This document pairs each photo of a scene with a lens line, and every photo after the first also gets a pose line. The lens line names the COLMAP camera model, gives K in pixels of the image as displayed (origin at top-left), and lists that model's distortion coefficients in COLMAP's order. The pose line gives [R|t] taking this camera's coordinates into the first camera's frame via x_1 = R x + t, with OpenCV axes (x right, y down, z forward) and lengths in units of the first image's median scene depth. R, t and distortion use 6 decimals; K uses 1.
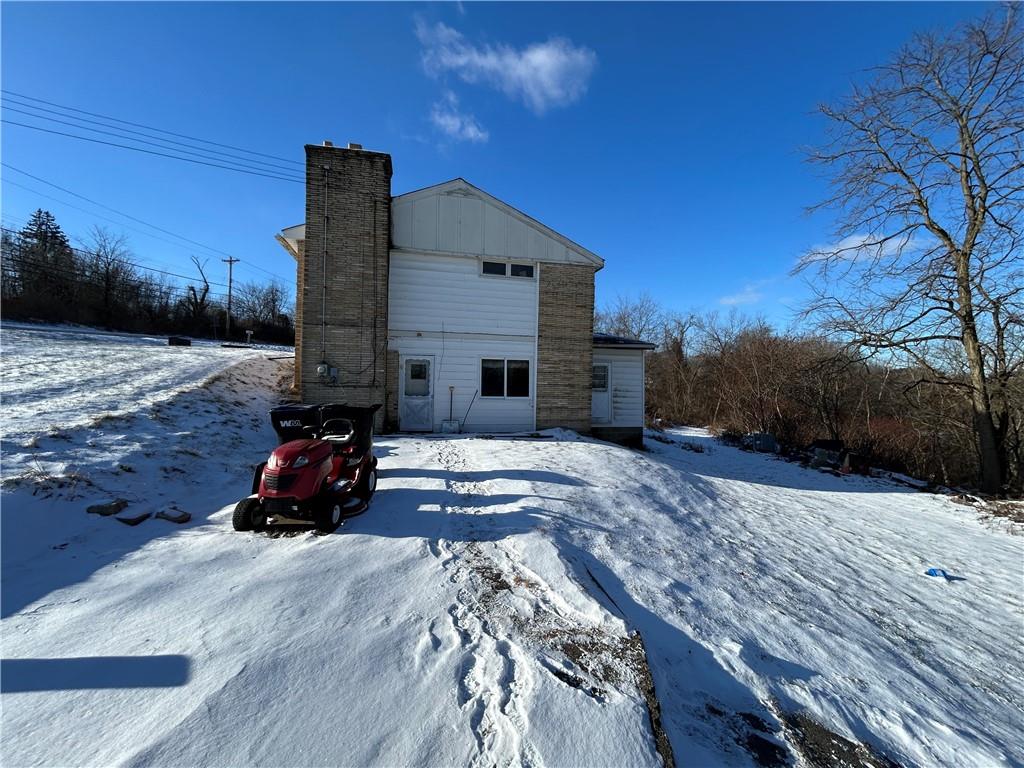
lens RADIAL K [[411.8, 0, 509.7], [0, 411.8, 385.5], [0, 0, 1]] dist [-0.001081, 0.000454]
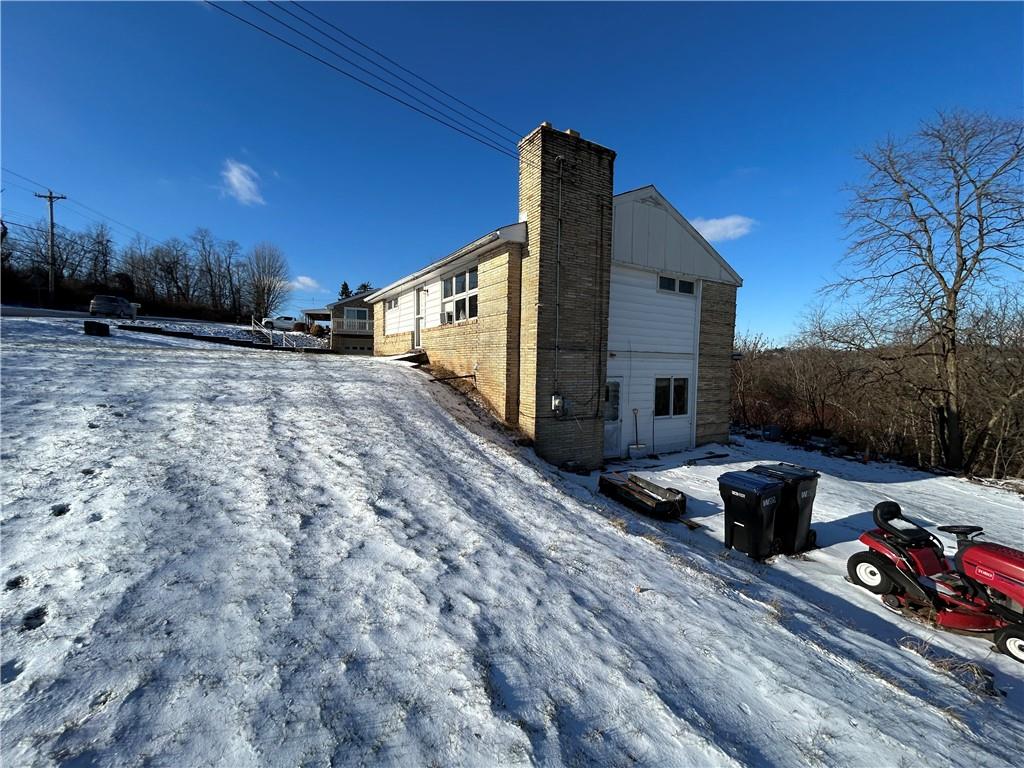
lens RADIAL K [[411.8, 0, 511.0], [0, 411.8, 386.0], [0, 0, 1]] dist [-0.001081, 0.000454]
pose [[0.949773, -0.018279, 0.312406, -0.711853], [-0.003057, 0.997703, 0.067670, -0.113680], [-0.312926, -0.065226, 0.947535, 0.193019]]
